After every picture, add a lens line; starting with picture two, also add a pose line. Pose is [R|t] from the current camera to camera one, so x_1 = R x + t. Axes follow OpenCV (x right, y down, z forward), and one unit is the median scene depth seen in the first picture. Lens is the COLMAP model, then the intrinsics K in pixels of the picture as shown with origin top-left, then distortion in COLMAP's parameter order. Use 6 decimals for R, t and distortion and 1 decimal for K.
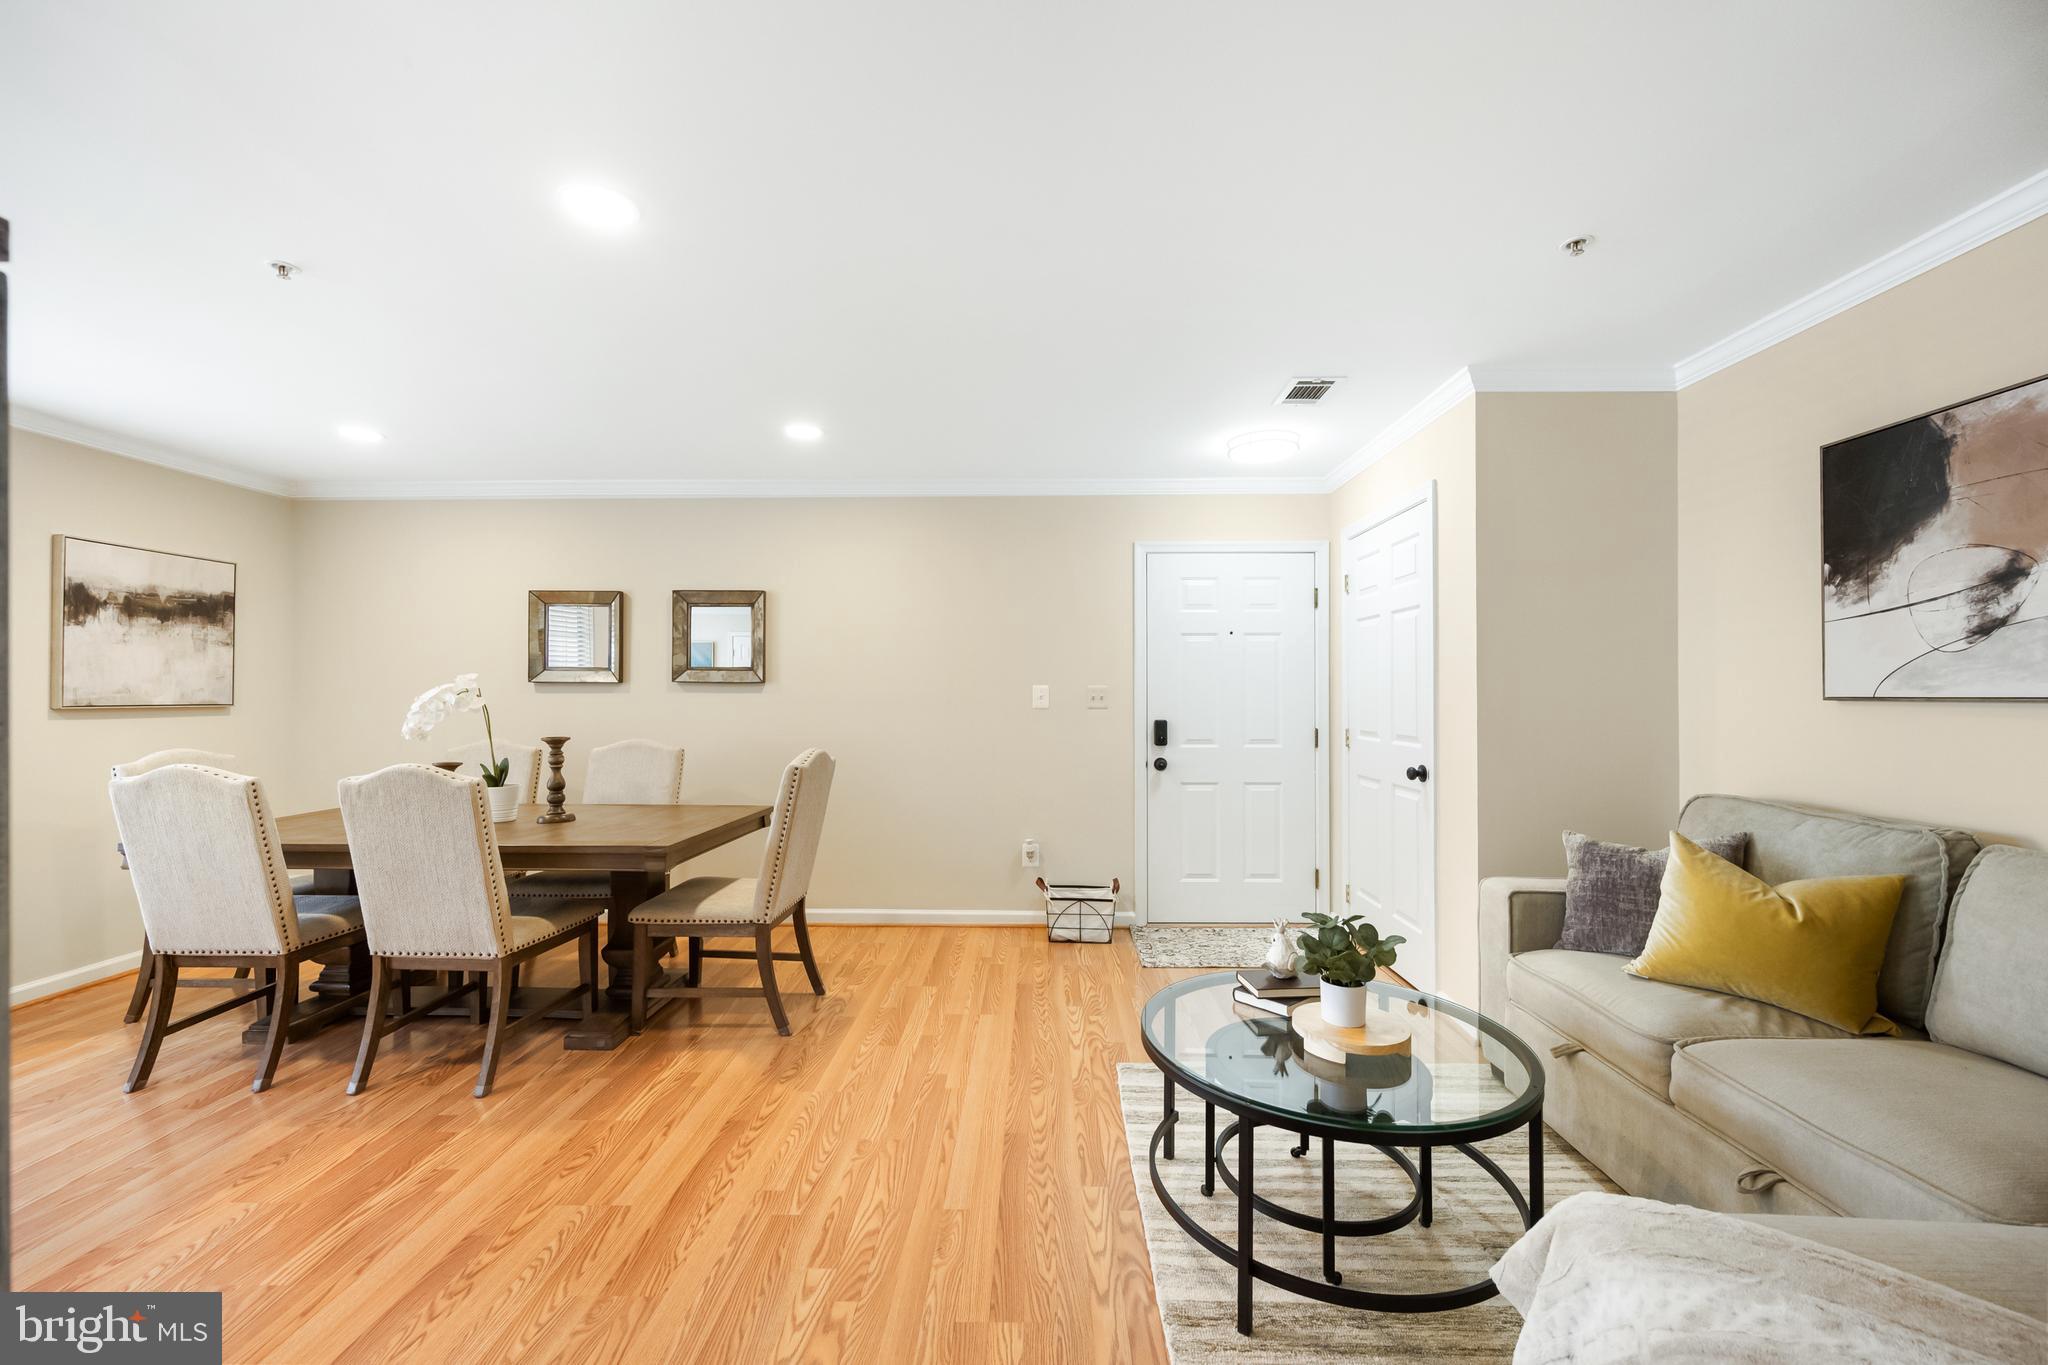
lens RADIAL K [[824.2, 0, 1011.9], [0, 824.2, 684.4], [0, 0, 1]] dist [0.002819, 0.000237]
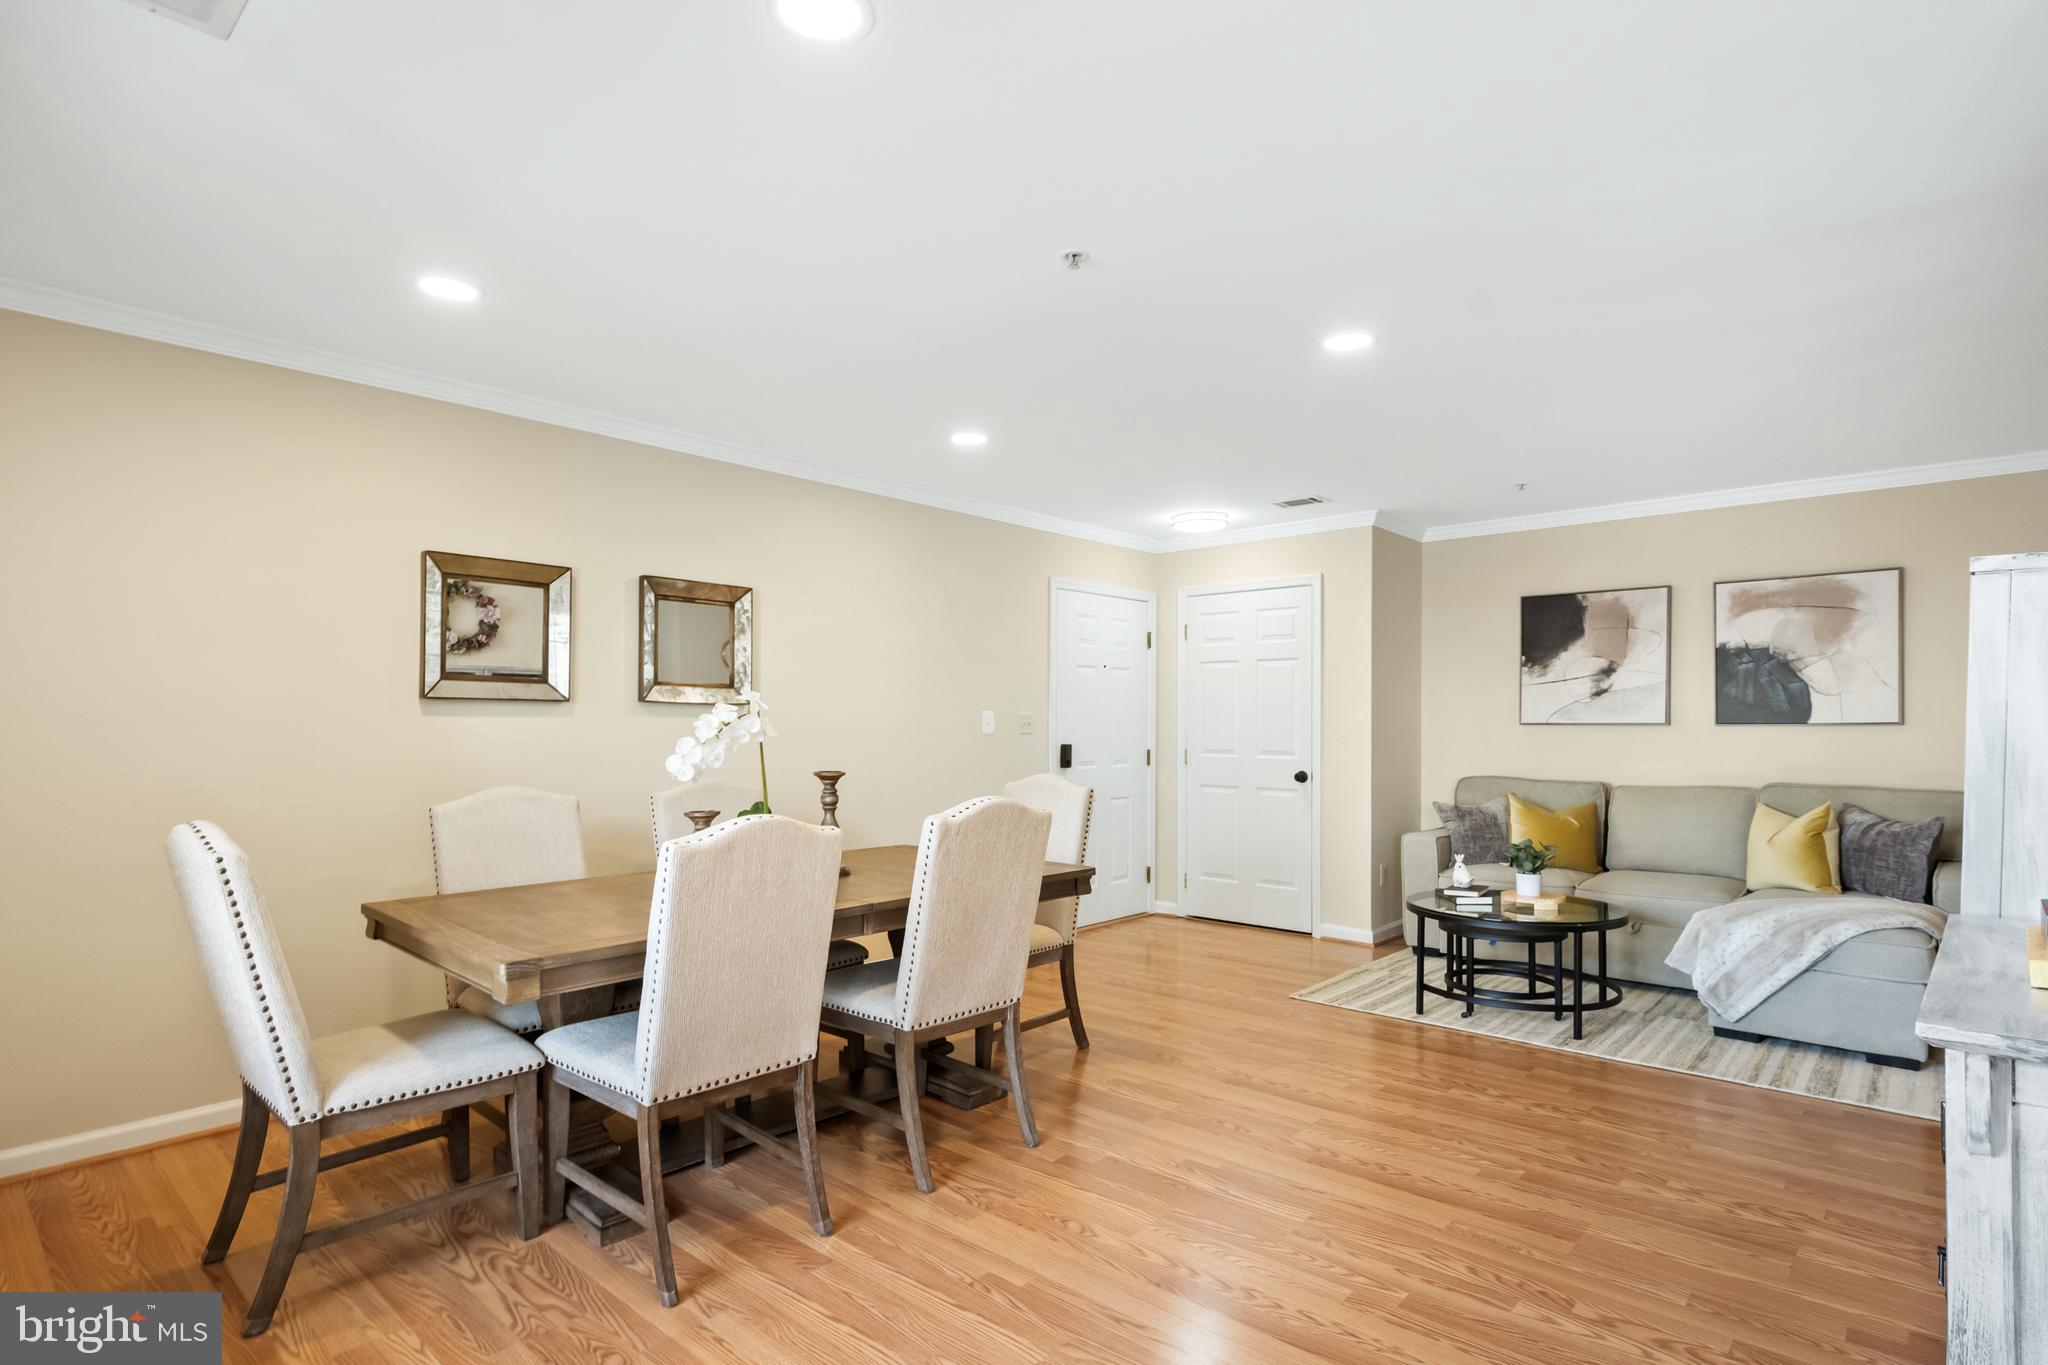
lens RADIAL K [[1059.9, 0, 1036.8], [0, 1059.9, 728.6], [0, 0, 1]] dist [-0.000106, 0.000011]
pose [[0.645229, -0.003682, 0.763980, -1.719689], [-0.011864, 0.999820, 0.014839, 0.004664], [-0.763897, -0.018639, 0.645069, 0.245447]]
